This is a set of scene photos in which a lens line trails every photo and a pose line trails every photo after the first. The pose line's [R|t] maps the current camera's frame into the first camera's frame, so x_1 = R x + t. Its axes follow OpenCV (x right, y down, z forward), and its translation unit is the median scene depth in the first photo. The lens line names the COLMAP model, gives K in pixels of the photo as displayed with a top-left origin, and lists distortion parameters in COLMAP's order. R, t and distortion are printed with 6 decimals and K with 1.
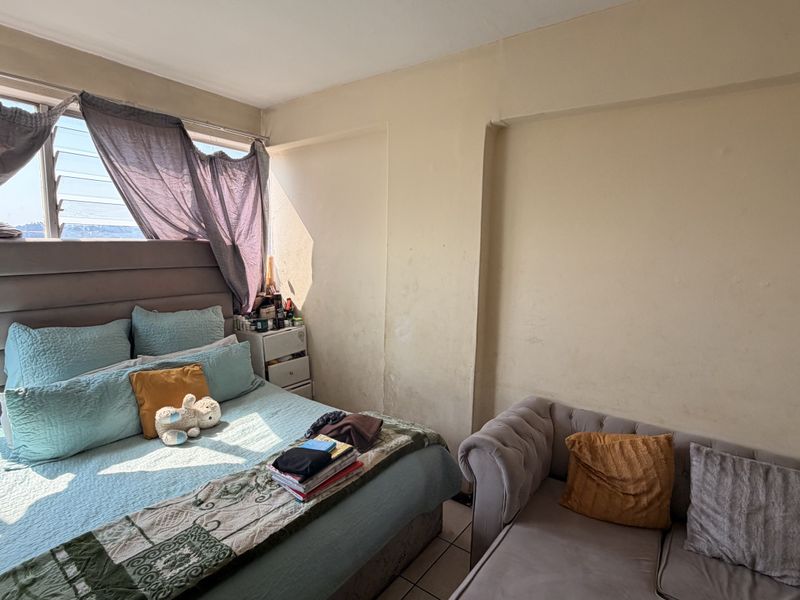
lens RADIAL K [[423.3, 0, 398.0], [0, 423.3, 301.5], [0, 0, 1]] dist [-0.000078, 0.000083]
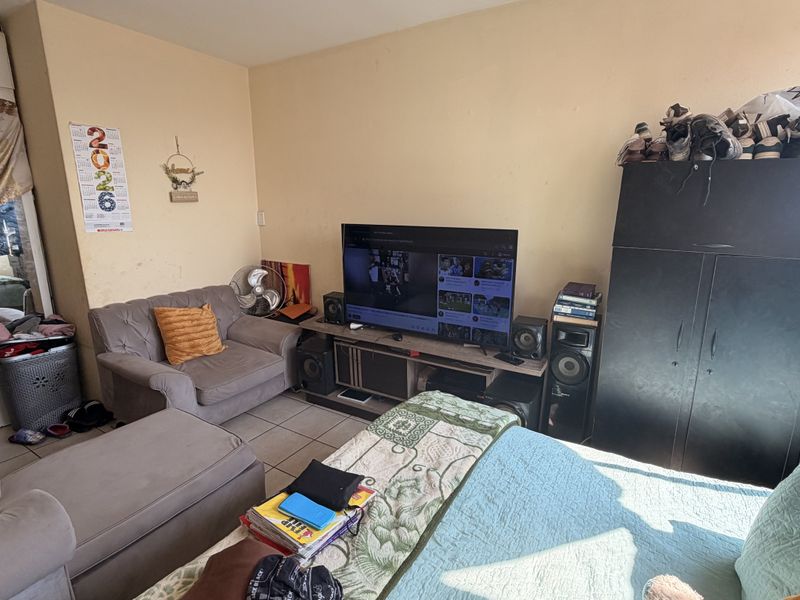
lens RADIAL K [[423.3, 0, 398.0], [0, 423.3, 301.5], [0, 0, 1]] dist [-0.000078, 0.000083]
pose [[-0.996535, -0.006513, -0.082917, -0.178268], [-0.035585, 0.934465, 0.354273, -0.120623], [0.075175, 0.355996, -0.931459, 0.986256]]
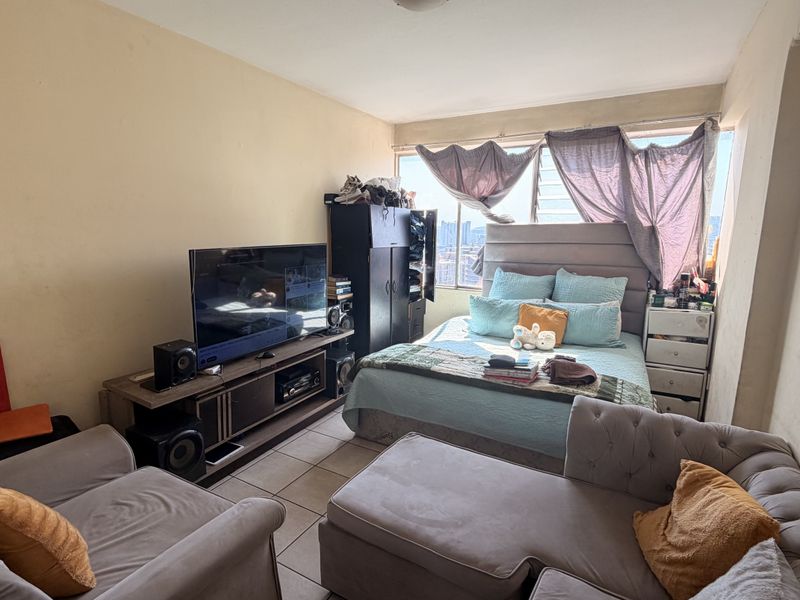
lens RADIAL K [[423.3, 0, 398.0], [0, 423.3, 301.5], [0, 0, 1]] dist [-0.000078, 0.000083]
pose [[0.122332, 0.153081, -0.980613, 0.748193], [-0.138105, 0.981047, 0.135920, 0.003937], [0.982834, 0.118800, 0.141155, 0.237654]]
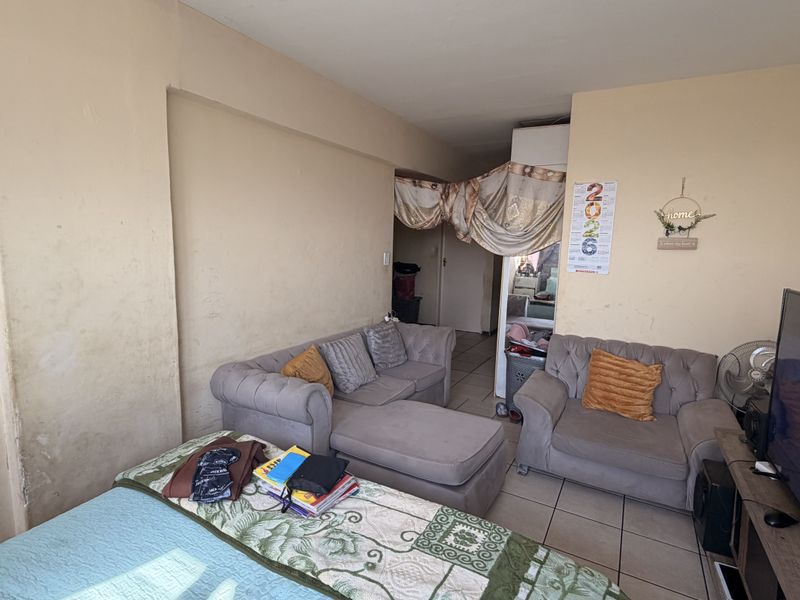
lens RADIAL K [[423.3, 0, 398.0], [0, 423.3, 301.5], [0, 0, 1]] dist [-0.000078, 0.000083]
pose [[-0.116174, -0.165712, 0.979307, -0.650750], [0.101996, 0.978781, 0.177723, -0.071475], [-0.987978, 0.120532, -0.096806, 0.545440]]
